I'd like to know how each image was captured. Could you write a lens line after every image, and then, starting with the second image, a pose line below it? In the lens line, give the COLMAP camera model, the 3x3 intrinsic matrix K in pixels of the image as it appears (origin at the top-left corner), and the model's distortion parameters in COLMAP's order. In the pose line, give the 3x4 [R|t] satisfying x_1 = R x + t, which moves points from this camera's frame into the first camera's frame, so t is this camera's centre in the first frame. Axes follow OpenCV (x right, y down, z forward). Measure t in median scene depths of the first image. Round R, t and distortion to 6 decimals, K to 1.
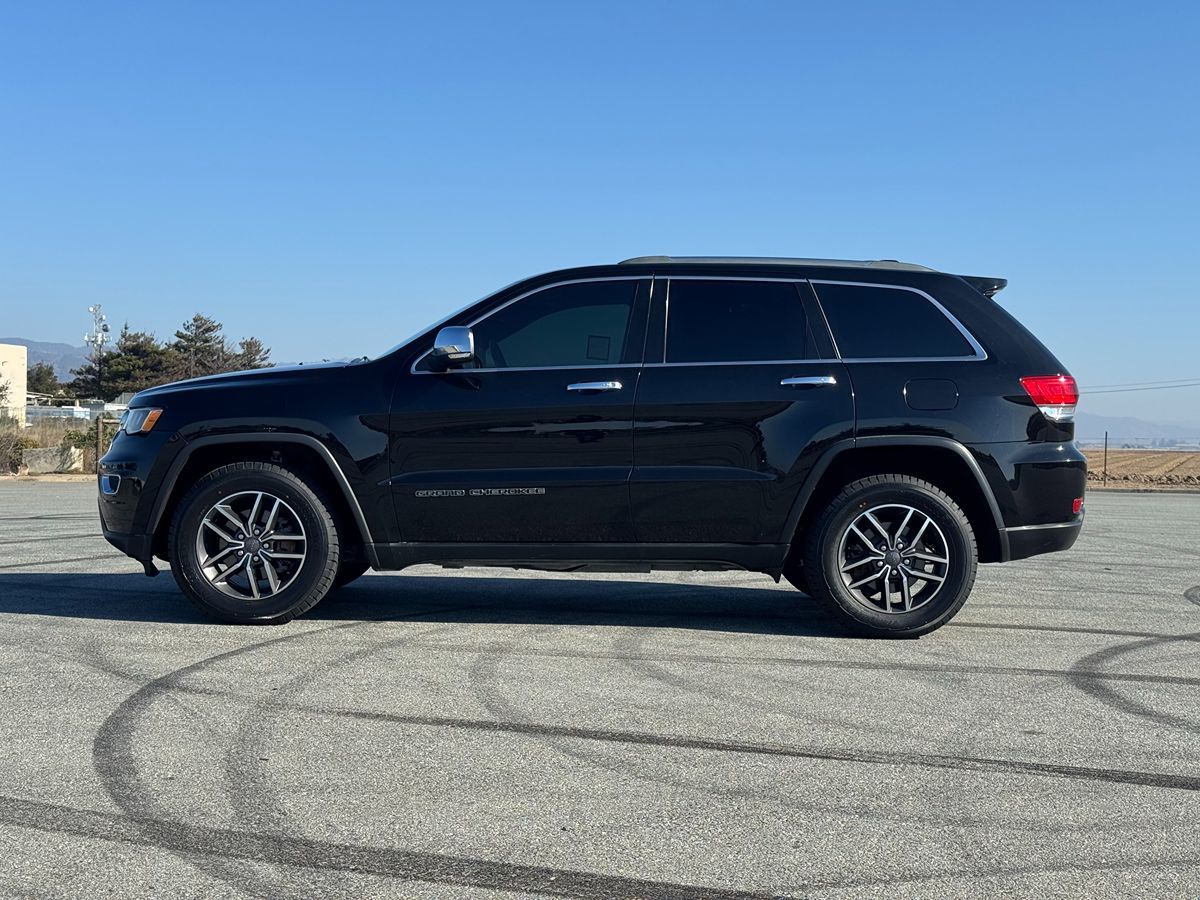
lens RADIAL K [[1702.0, 0, 600.0], [0, 1702.0, 450.0], [0, 0, 1]] dist [0.144022, -0.035655]
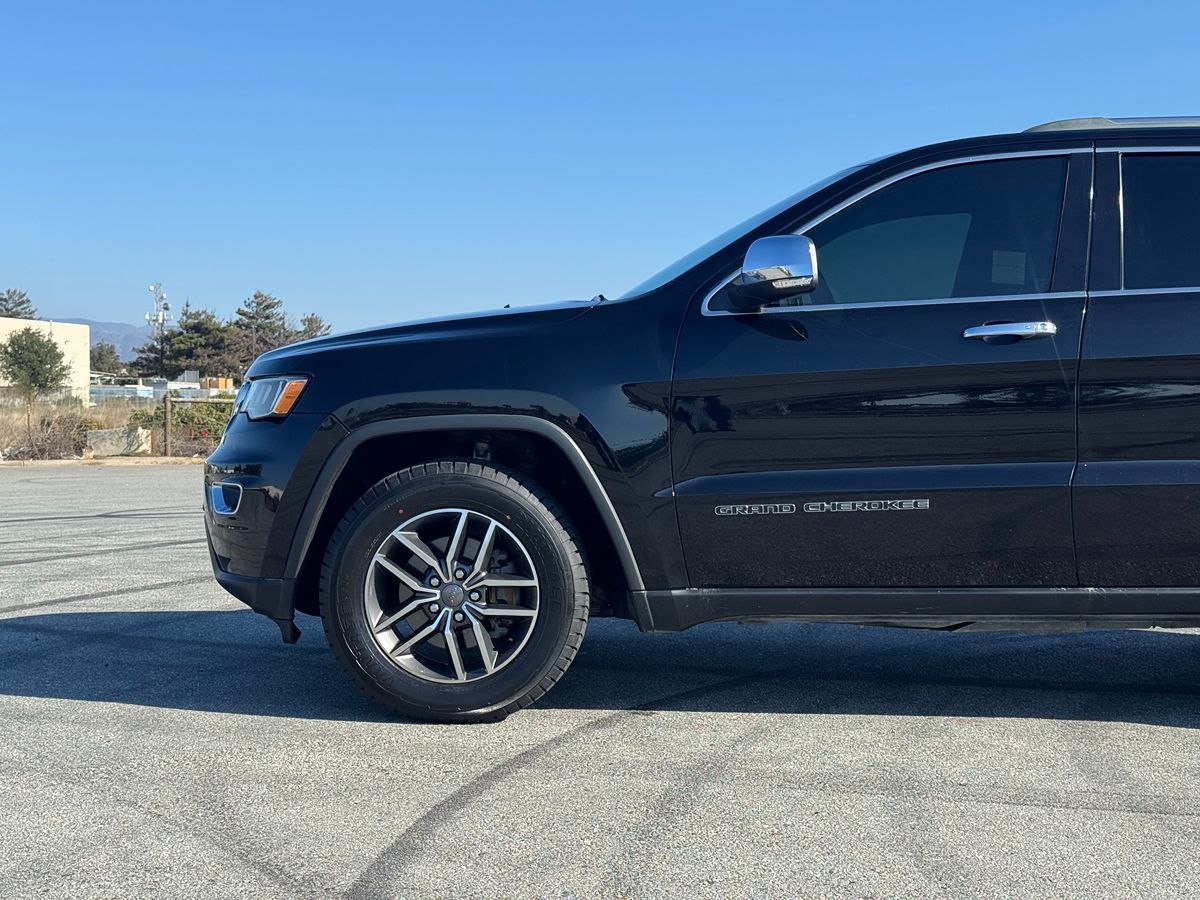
lens RADIAL K [[1702.0, 0, 600.0], [0, 1702.0, 450.0], [0, 0, 1]] dist [0.144022, -0.035655]
pose [[0.999377, -0.011992, -0.033186, -0.123261], [0.012519, 0.999798, 0.015724, -0.006085], [0.032991, -0.016130, 0.999325, 0.367771]]
